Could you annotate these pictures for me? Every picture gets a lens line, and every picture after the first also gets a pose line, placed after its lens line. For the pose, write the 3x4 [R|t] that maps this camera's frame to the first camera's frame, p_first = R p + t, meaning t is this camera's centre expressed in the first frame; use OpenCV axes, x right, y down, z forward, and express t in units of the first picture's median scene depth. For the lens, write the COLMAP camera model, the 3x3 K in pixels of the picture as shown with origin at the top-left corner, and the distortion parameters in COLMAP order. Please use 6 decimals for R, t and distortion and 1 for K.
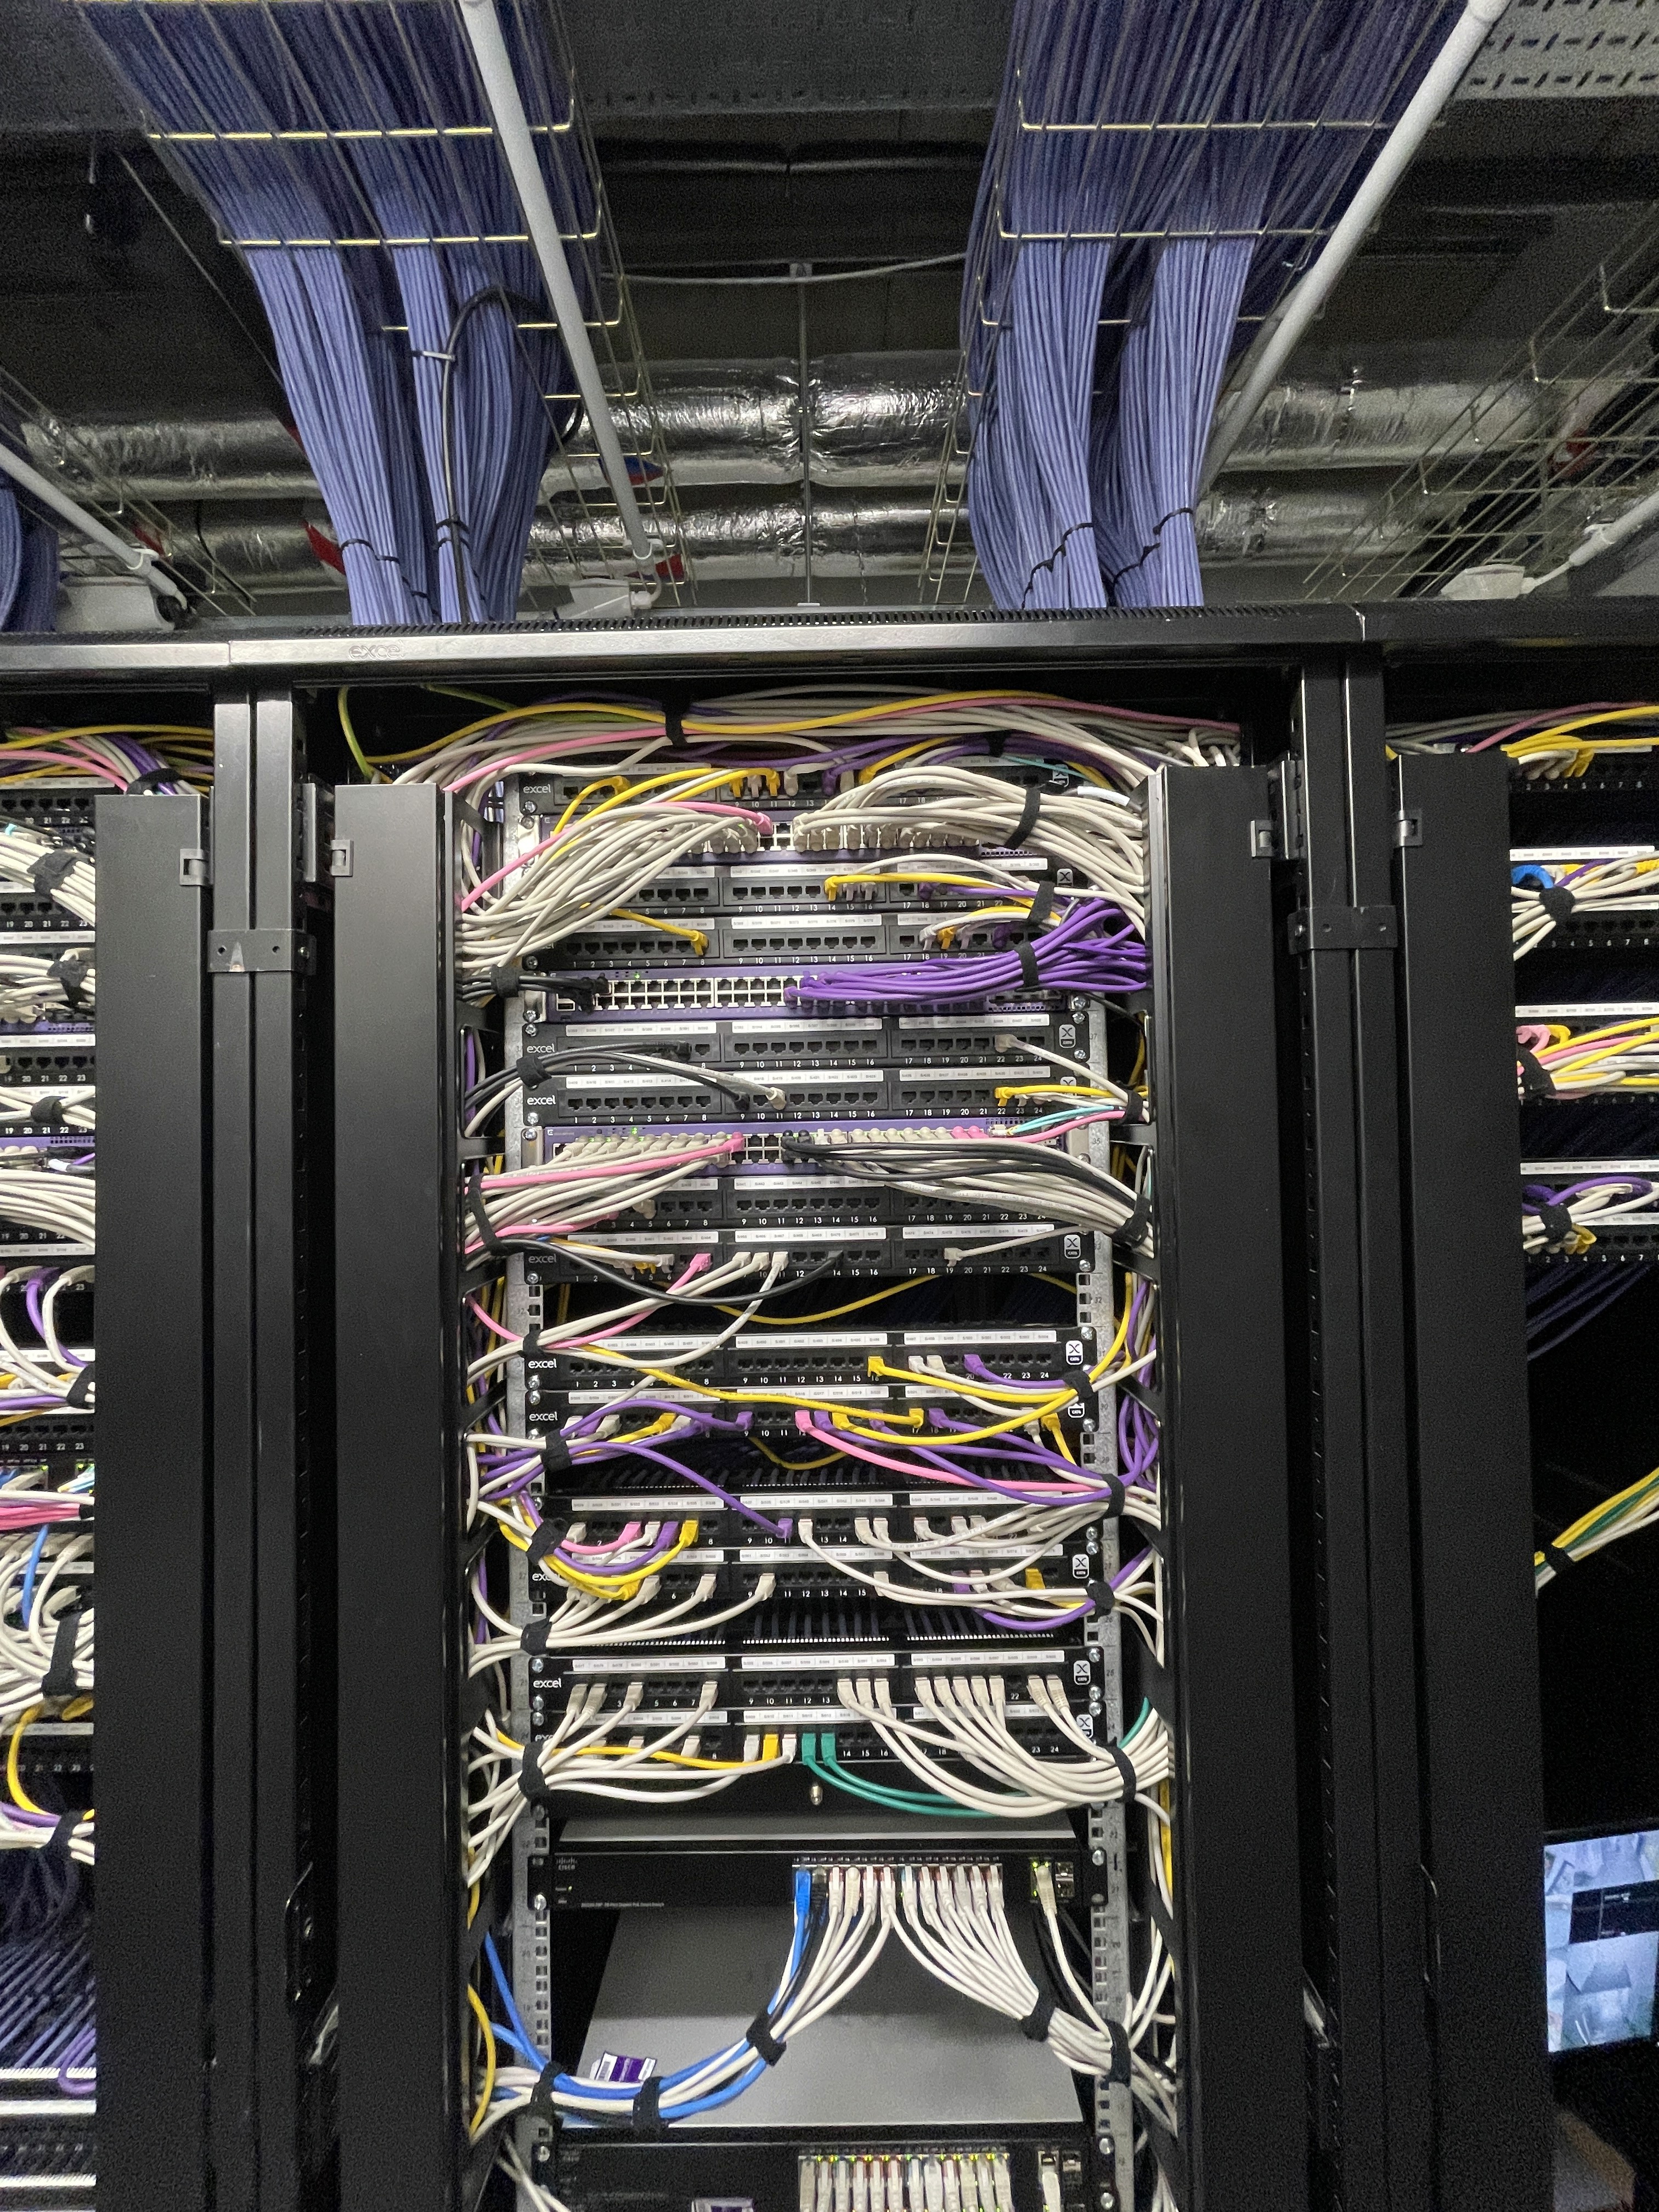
lens RADIAL K [[905.6, 0, 823.9], [0, 905.6, 1120.2], [0, 0, 1]] dist [0.001834, 0.000320]
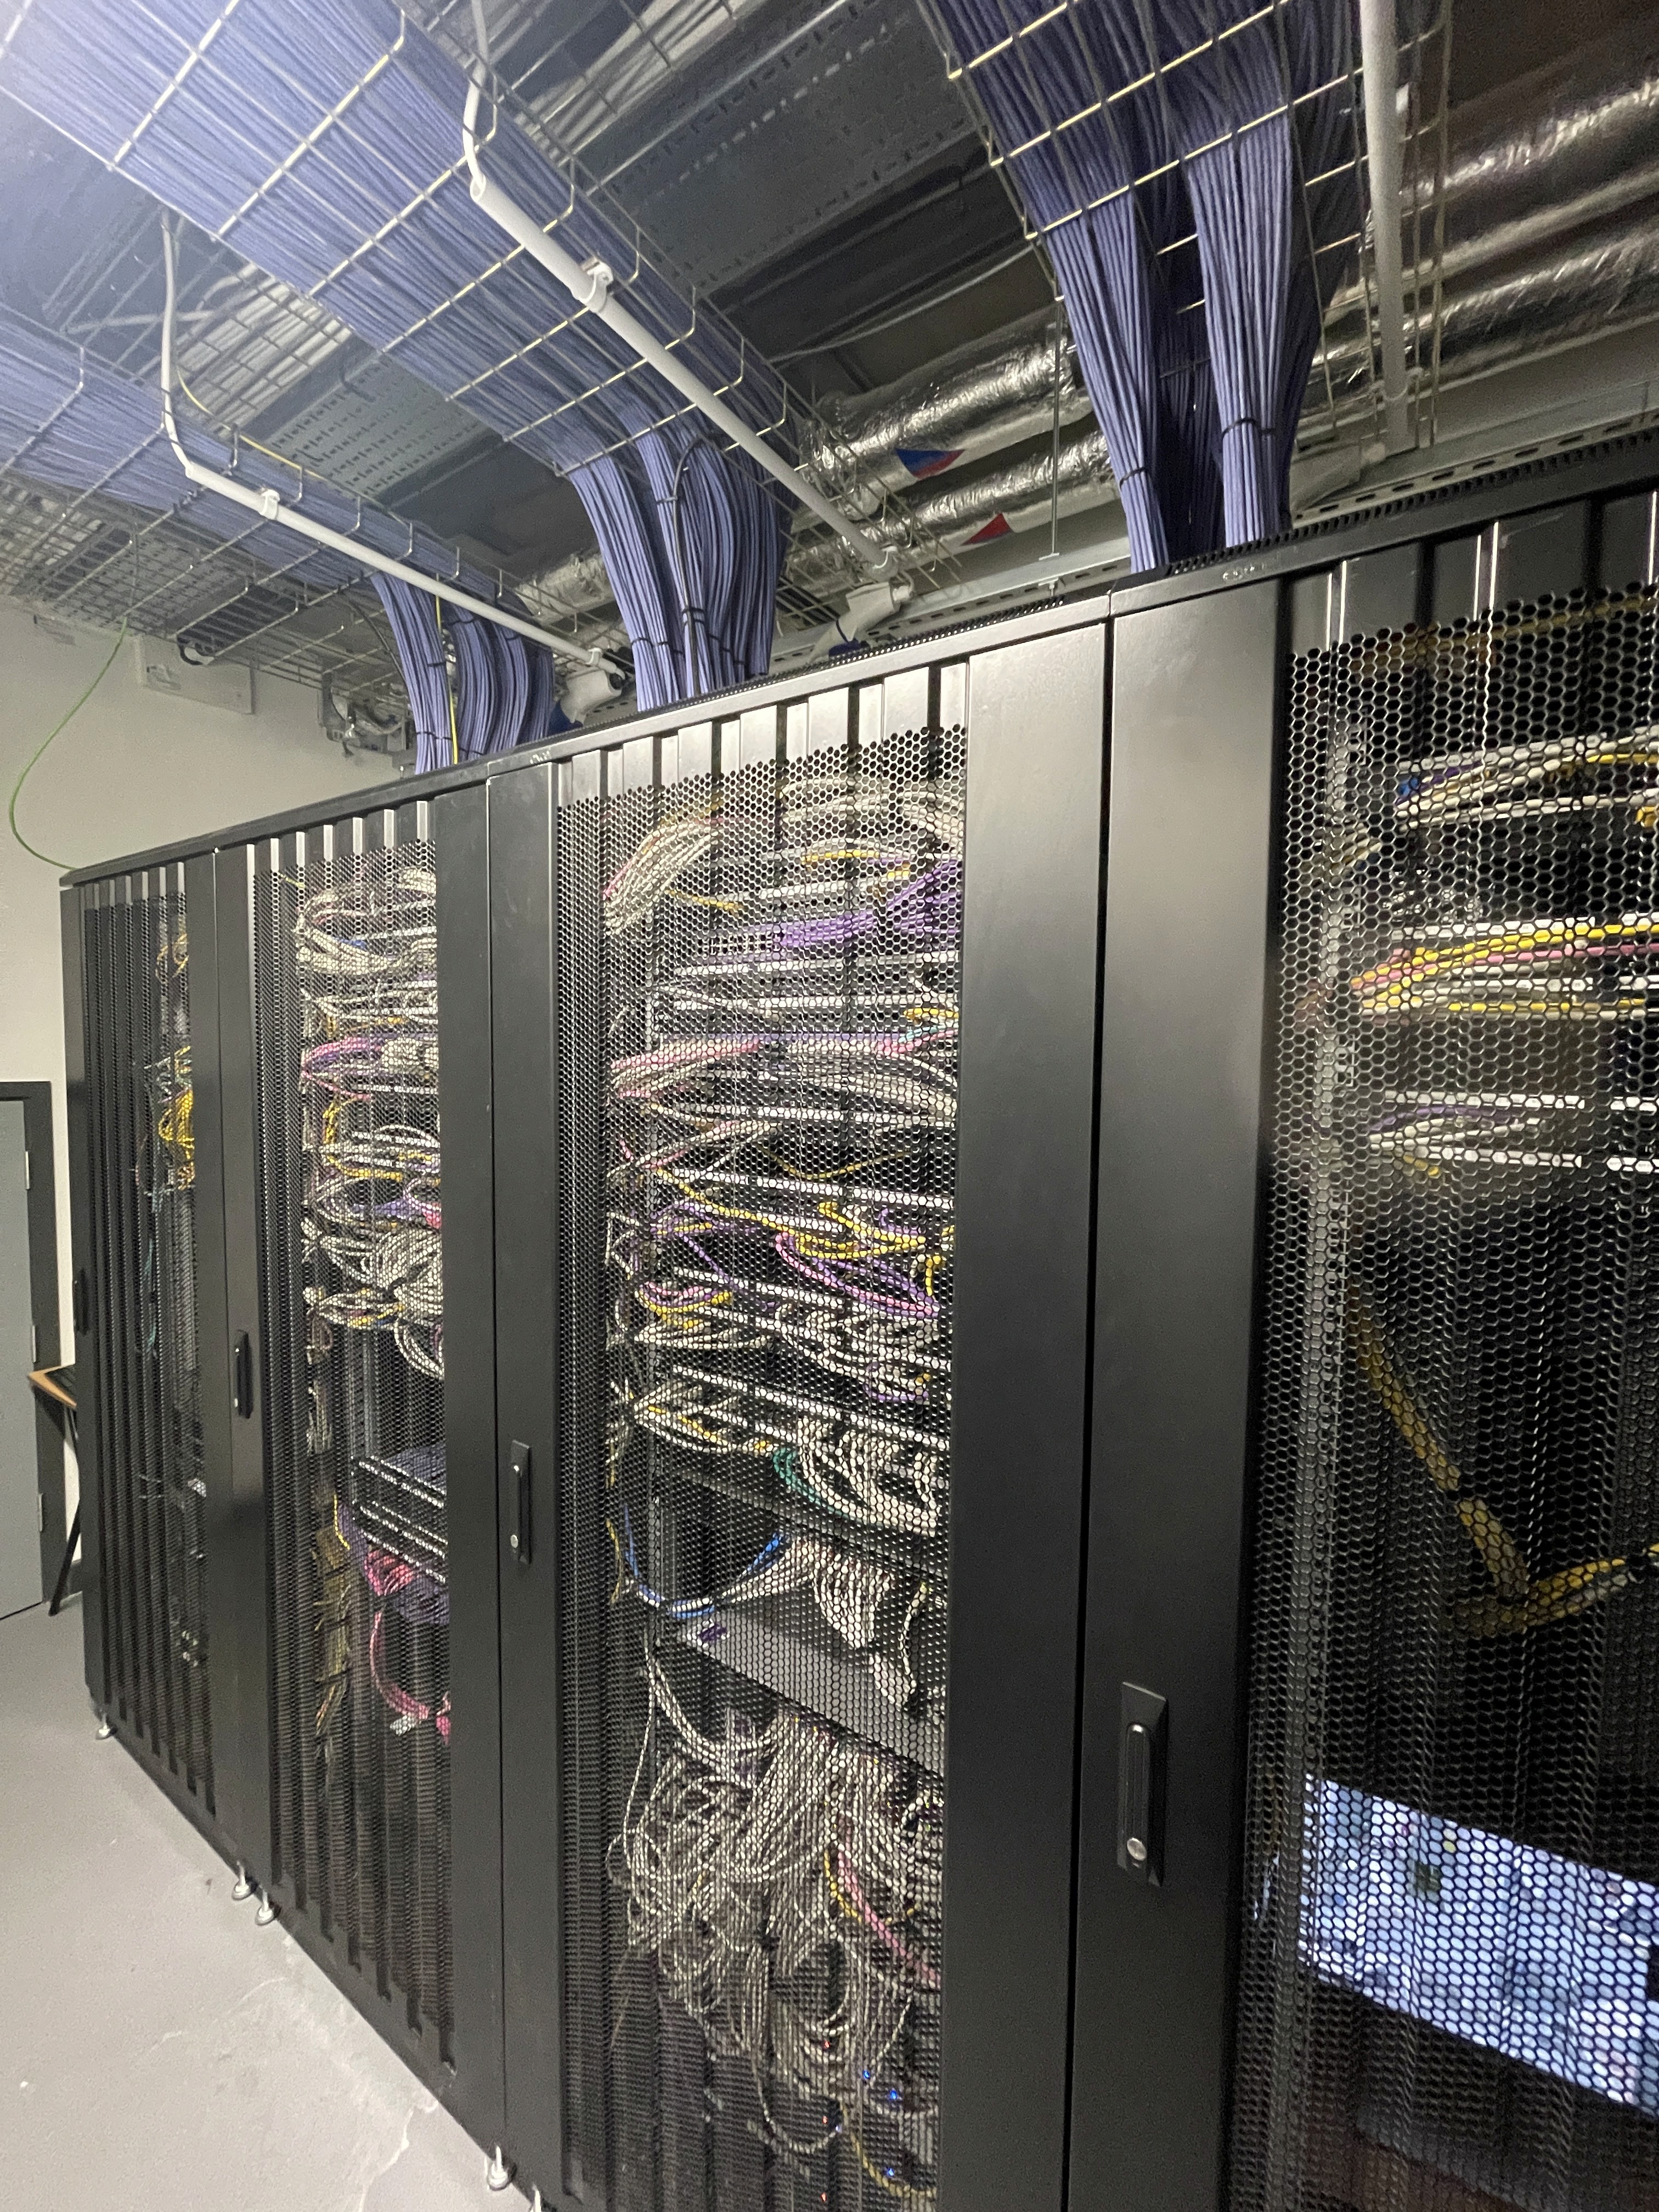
lens RADIAL K [[905.6, 0, 846.9], [0, 905.6, 1112.0], [0, 0, 1]] dist [0.001834, 0.000320]
pose [[0.834881, 0.069004, -0.546088, 0.842316], [-0.019972, 0.995255, 0.095228, -0.013741], [0.550068, -0.068597, 0.832298, -0.146308]]
